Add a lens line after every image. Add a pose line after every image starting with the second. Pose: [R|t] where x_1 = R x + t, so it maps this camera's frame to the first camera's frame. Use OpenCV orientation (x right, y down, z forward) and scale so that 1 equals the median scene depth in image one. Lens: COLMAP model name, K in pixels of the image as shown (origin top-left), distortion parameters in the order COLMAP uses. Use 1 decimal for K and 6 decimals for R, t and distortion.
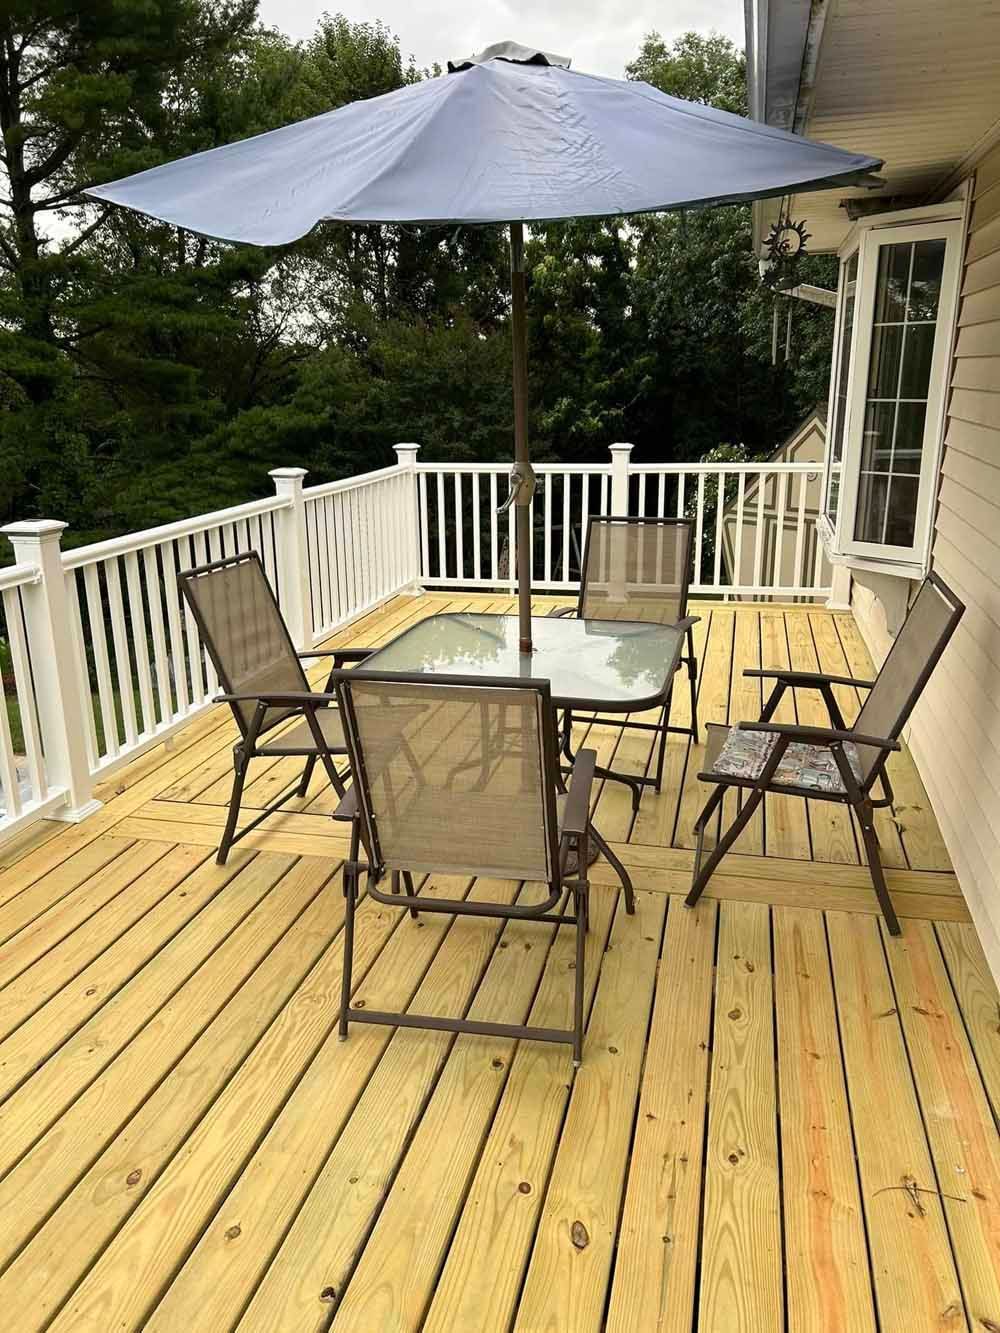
lens RADIAL K [[999.9, 0, 500.0], [0, 999.9, 666.5], [0, 0, 1]] dist [0.044837, -0.001204]
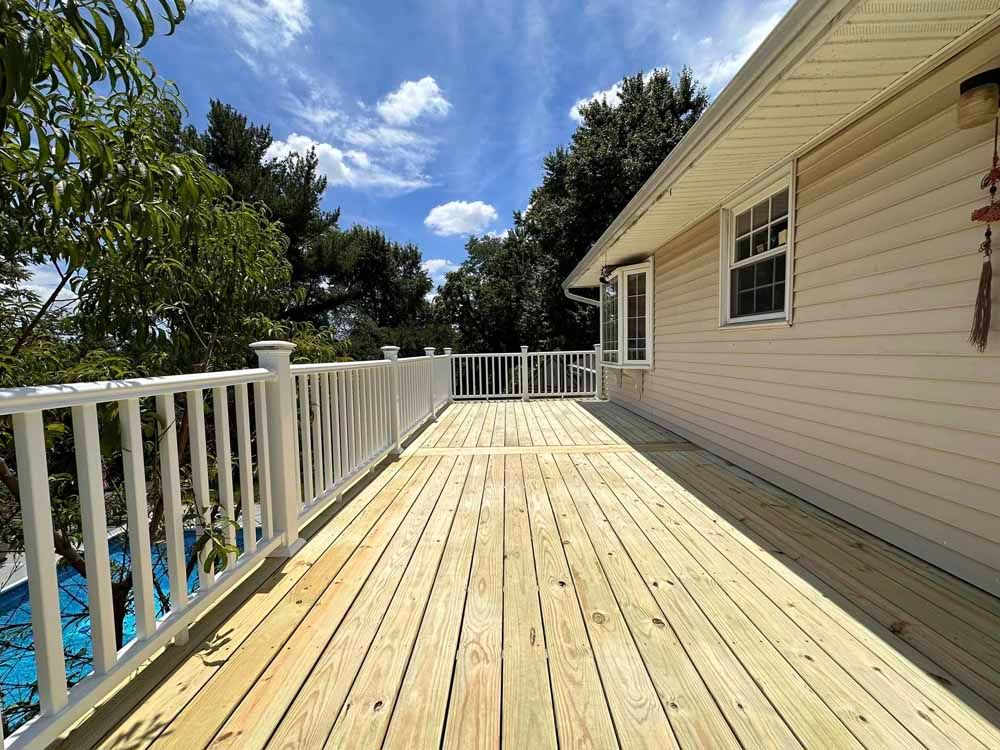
lens RADIAL K [[395.4, 0, 500.0], [0, 395.4, 375.0], [0, 0, 1]] dist [-0.000525, -0.000089]
pose [[0.977019, -0.023492, 0.211854, -0.195749], [0.069144, 0.975092, -0.210750, 0.100484], [-0.201626, 0.220555, 0.954307, -0.073462]]
